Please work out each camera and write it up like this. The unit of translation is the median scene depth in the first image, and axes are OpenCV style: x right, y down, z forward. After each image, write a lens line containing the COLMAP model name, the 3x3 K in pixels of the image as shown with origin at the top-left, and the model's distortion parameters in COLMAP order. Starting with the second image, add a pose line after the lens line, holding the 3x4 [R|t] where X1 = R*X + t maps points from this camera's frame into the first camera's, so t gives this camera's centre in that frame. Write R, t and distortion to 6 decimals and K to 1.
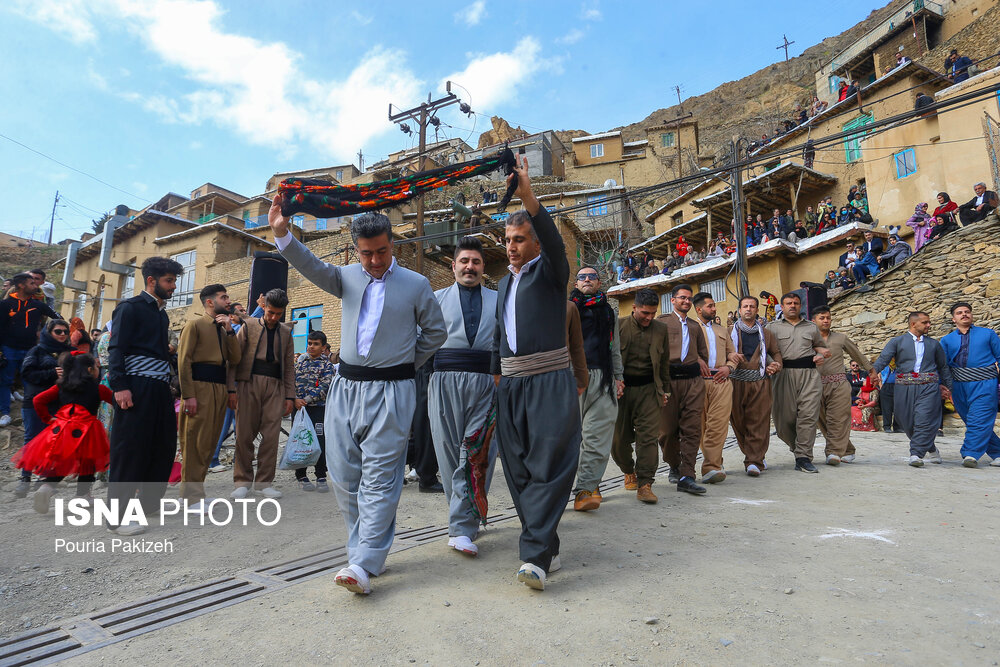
lens RADIAL K [[587.9, 0, 496.4], [0, 587.9, 342.6], [0, 0, 1]] dist [-0.057922, 0.041583]
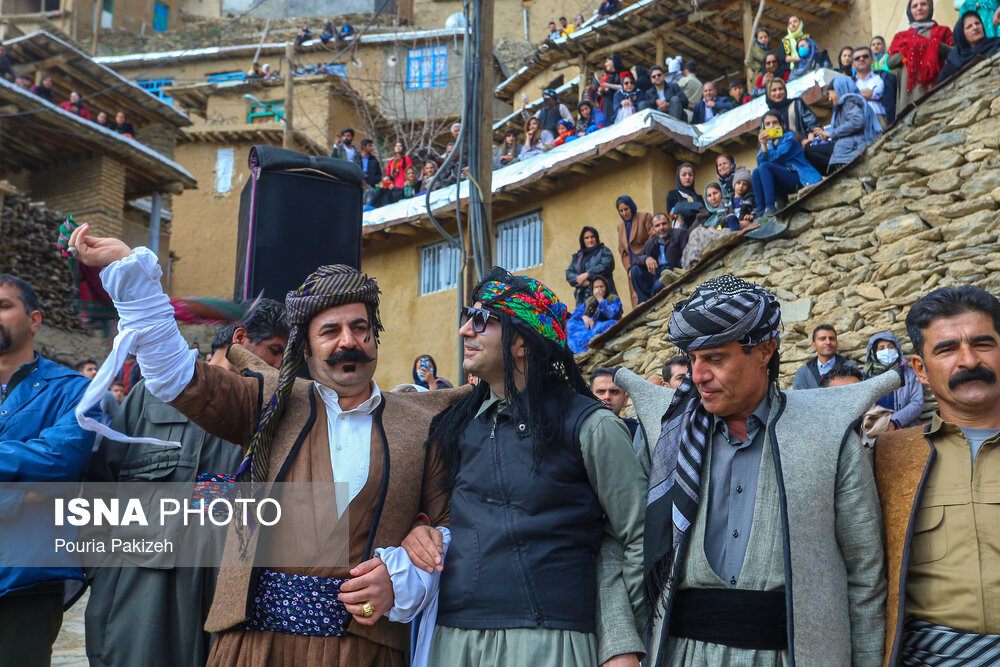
lens RADIAL K [[1104.6, 0, 500.0], [0, 1104.6, 333.5], [0, 0, 1]] dist [-0.004023, 0.224203]
pose [[0.991427, 0.031175, 0.126888, 0.291351], [-0.028964, 0.999395, -0.019240, -0.010074], [-0.127411, 0.015400, 0.991730, 0.266804]]
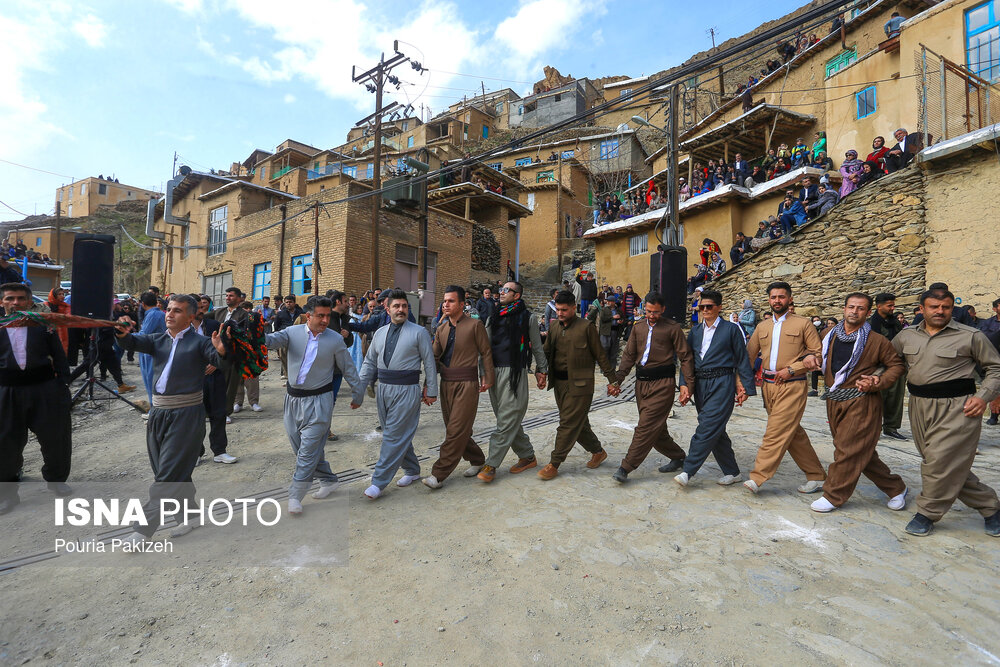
lens RADIAL K [[491.1, 0, 500.0], [0, 491.1, 333.5], [0, 0, 1]] dist [-0.057338, 0.022206]
pose [[0.993061, 0.009587, -0.117206, 0.185560], [0.006121, 0.991106, 0.132931, -0.035109], [0.117438, -0.132726, 0.984171, 0.087412]]
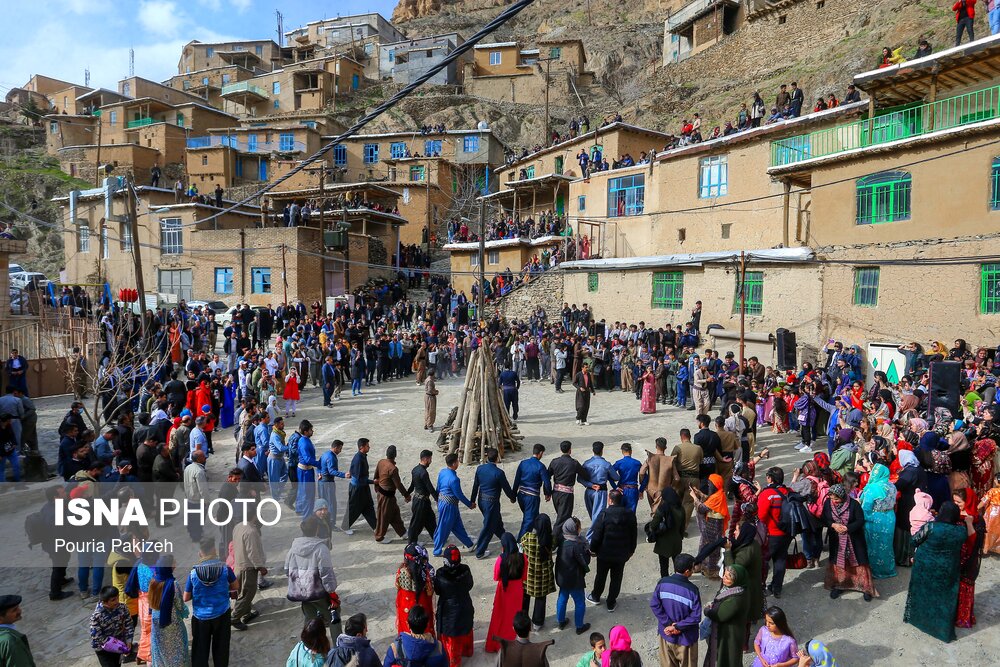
lens RADIAL K [[587.9, 0, 496.4], [0, 587.9, 342.6], [0, 0, 1]] dist [-0.057922, 0.041583]
pose [[0.994322, -0.000560, 0.106416, 0.209159], [-0.026813, 0.966405, 0.255622, -0.329132], [-0.102984, -0.257024, 0.960902, -0.874520]]
